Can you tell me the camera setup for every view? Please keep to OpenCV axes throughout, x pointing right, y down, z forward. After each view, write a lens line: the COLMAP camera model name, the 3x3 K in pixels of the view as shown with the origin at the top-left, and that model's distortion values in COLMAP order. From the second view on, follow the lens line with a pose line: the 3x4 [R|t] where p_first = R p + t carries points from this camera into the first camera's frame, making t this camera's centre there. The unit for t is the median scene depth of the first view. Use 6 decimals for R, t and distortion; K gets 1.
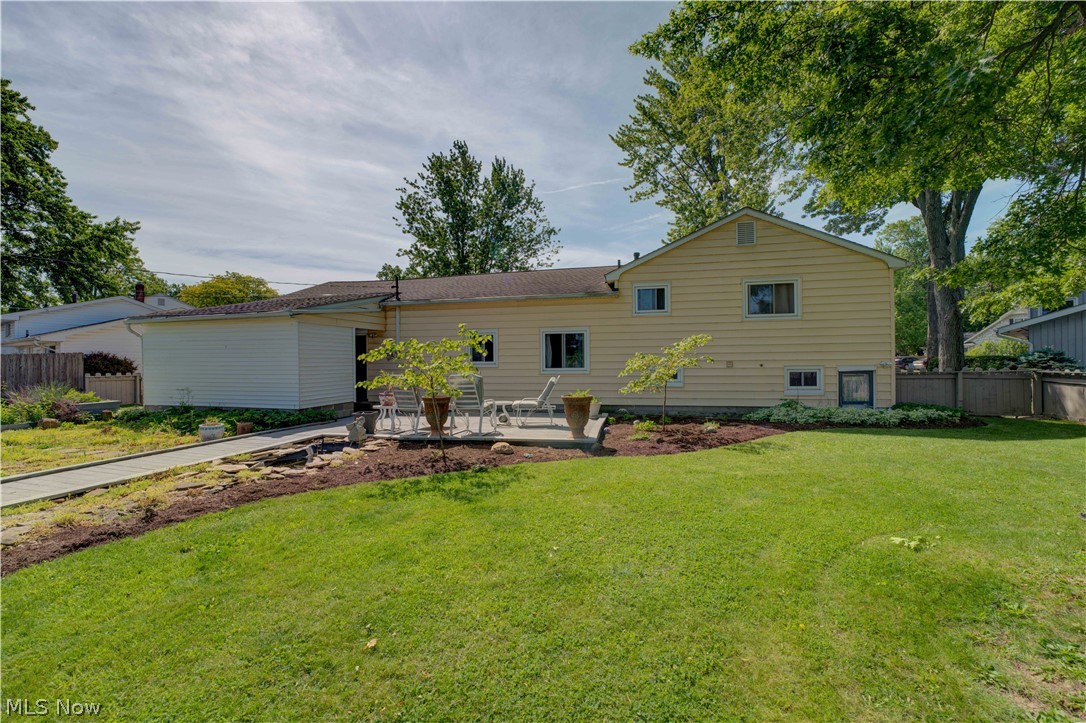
lens RADIAL K [[436.2, 0, 542.9], [0, 436.2, 365.4], [0, 0, 1]] dist [-0.022919, -0.000168]
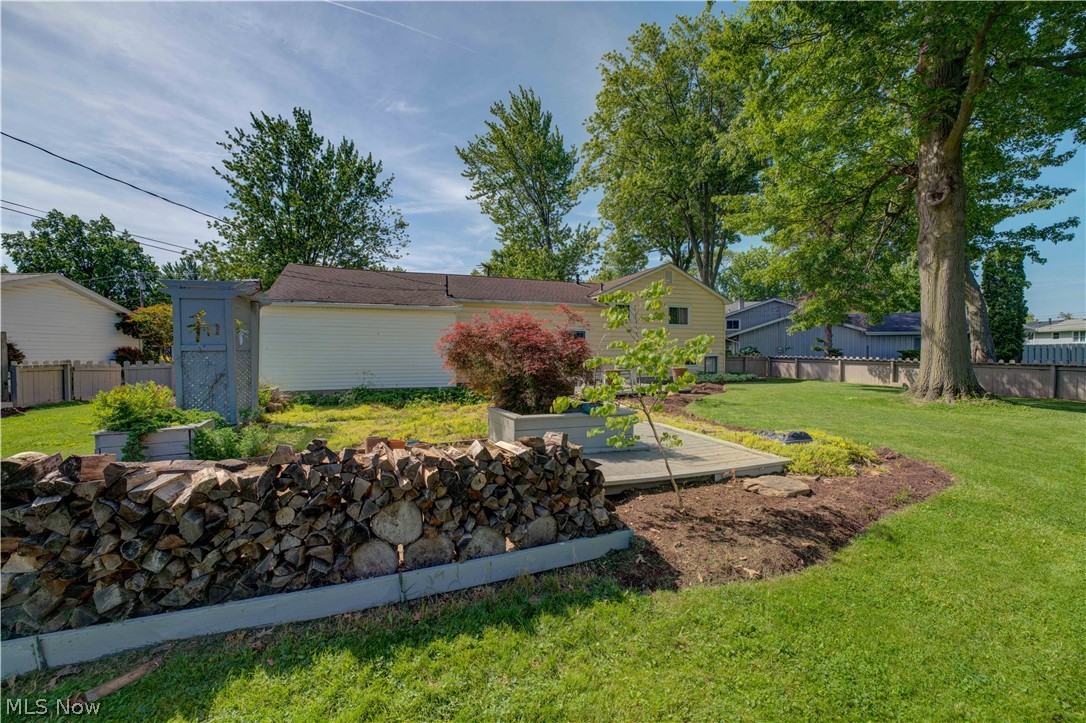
lens RADIAL K [[429.7, 0, 539.7], [0, 429.7, 359.7], [0, 0, 1]] dist [-0.028799, 0.000105]
pose [[0.820311, -0.004061, 0.571904, -0.291414], [-0.003152, 0.999928, 0.011620, 0.002382], [-0.571910, -0.011335, 0.820238, -0.036358]]
